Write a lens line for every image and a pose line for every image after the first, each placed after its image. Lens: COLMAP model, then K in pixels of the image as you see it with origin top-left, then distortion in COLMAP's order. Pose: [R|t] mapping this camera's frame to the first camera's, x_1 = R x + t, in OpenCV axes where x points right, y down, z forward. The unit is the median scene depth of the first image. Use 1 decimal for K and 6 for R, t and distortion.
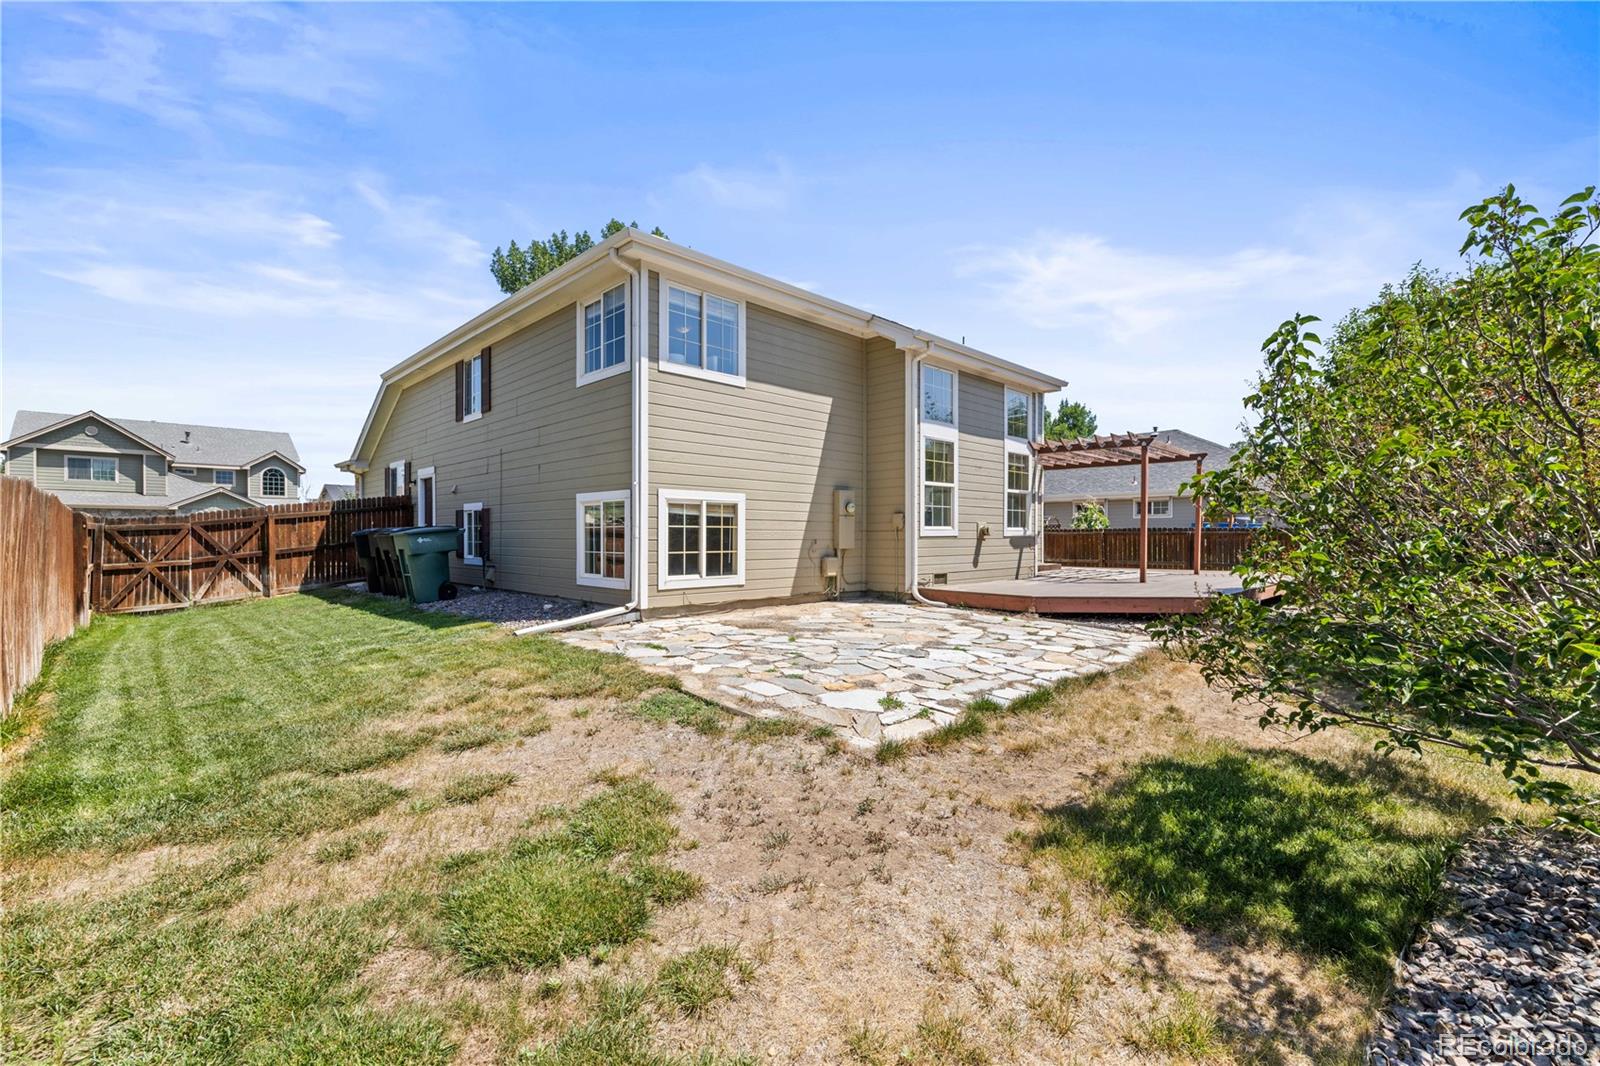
lens RADIAL K [[675.5, 0, 798.4], [0, 675.5, 524.3], [0, 0, 1]] dist [0.001198, 0.000242]
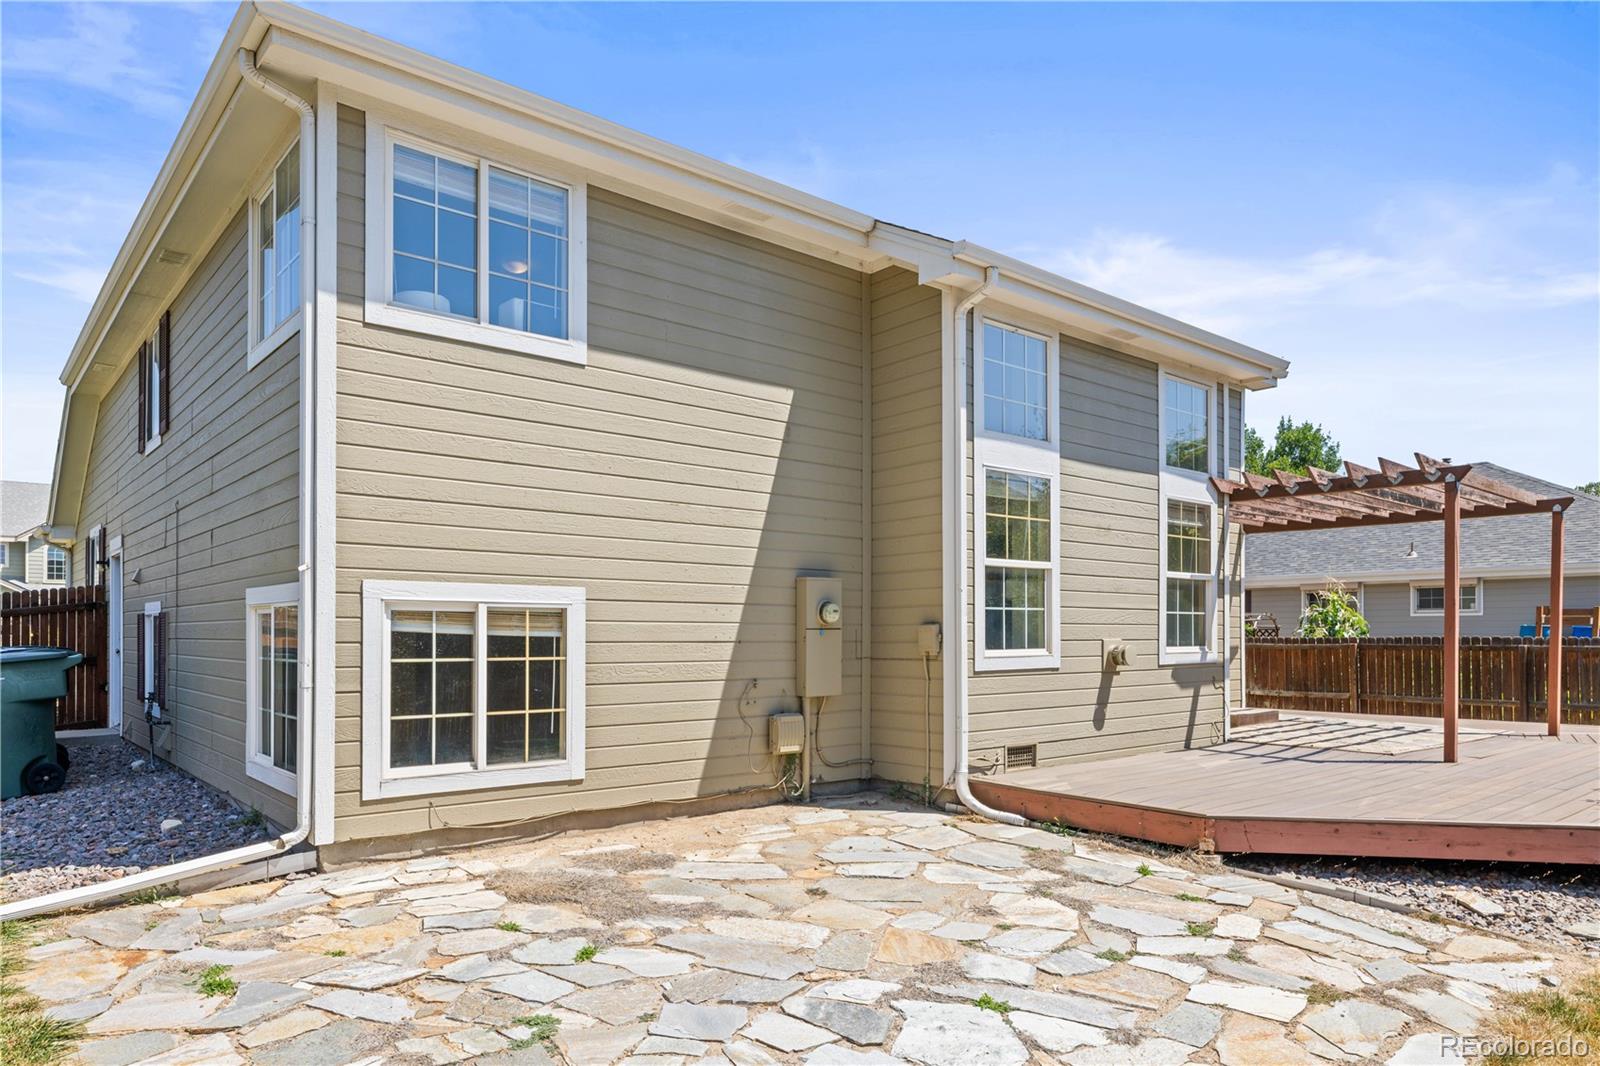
lens RADIAL K [[1010.4, 0, 795.0], [0, 1010.4, 605.3], [0, 0, 1]] dist [-0.000880, -0.000017]
pose [[0.996882, -0.002110, -0.078881, 0.109510], [0.001101, 0.999917, -0.012832, -0.020595], [0.078902, 0.012705, 0.996801, 0.267047]]
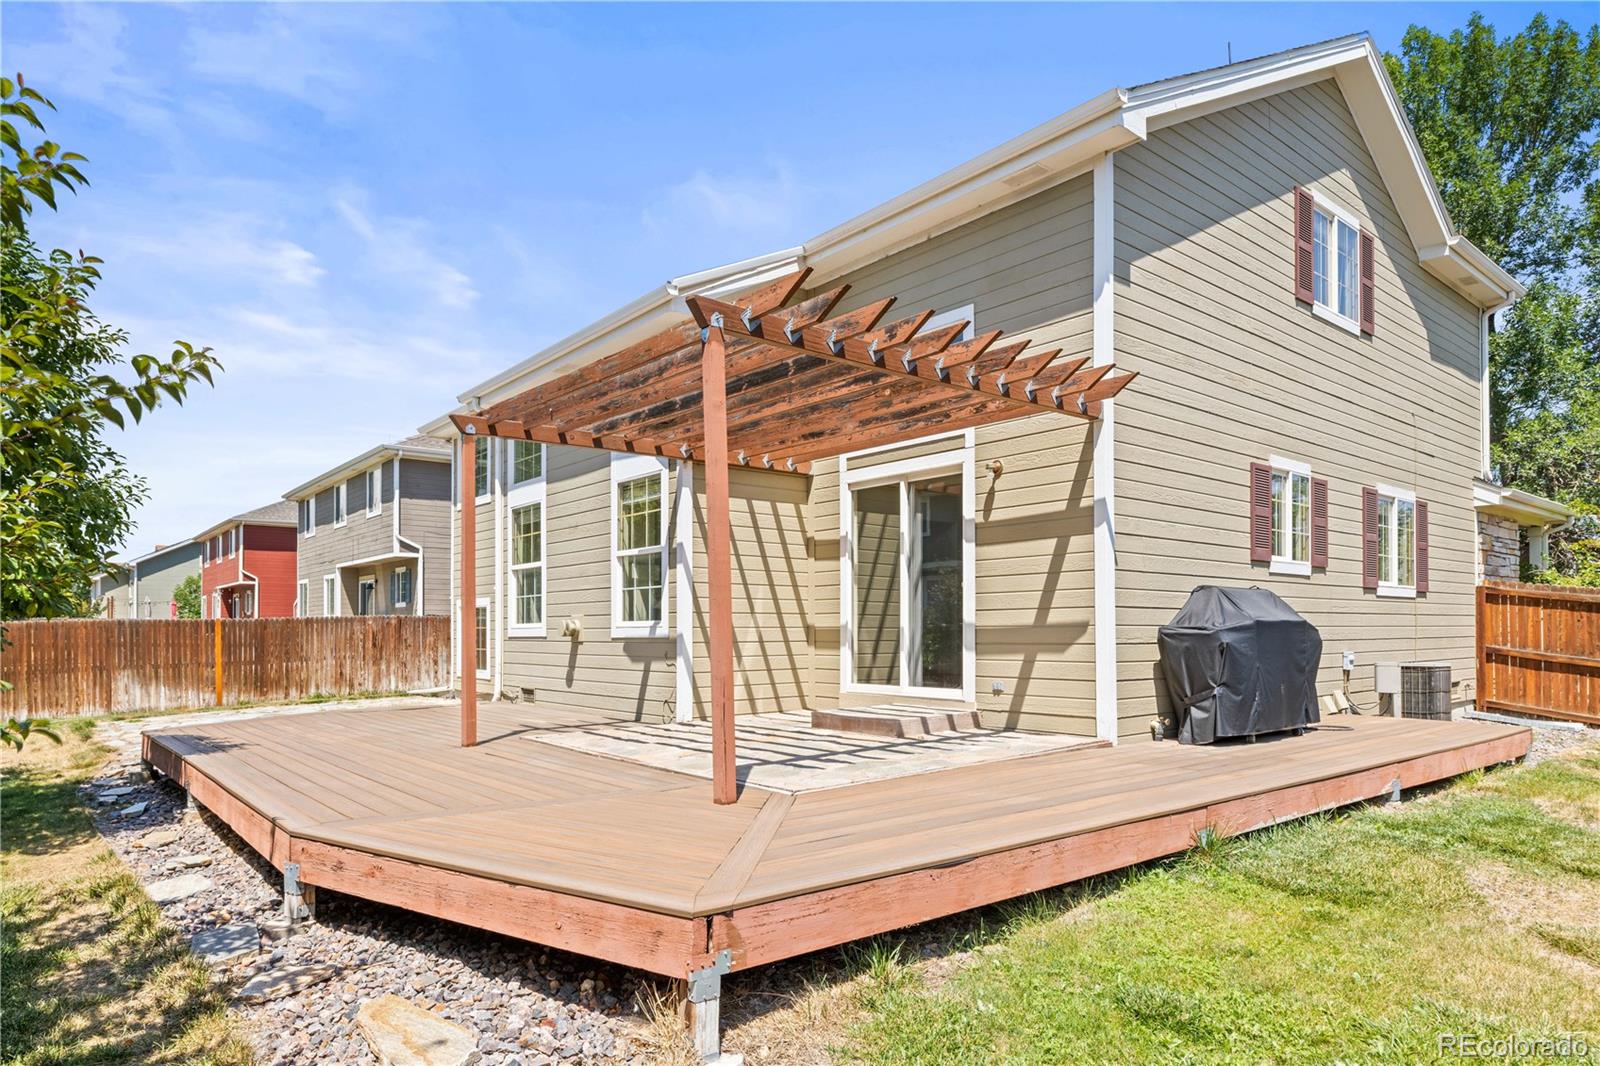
lens RADIAL K [[956.4, 0, 798.1], [0, 956.4, 636.6], [0, 0, 1]] dist [0.005590, -0.001739]
pose [[-0.088947, 0.000329, -0.996036, 1.273819], [0.012643, 0.999920, -0.000798, 0.022800], [0.995956, -0.012664, -0.088944, 1.450616]]
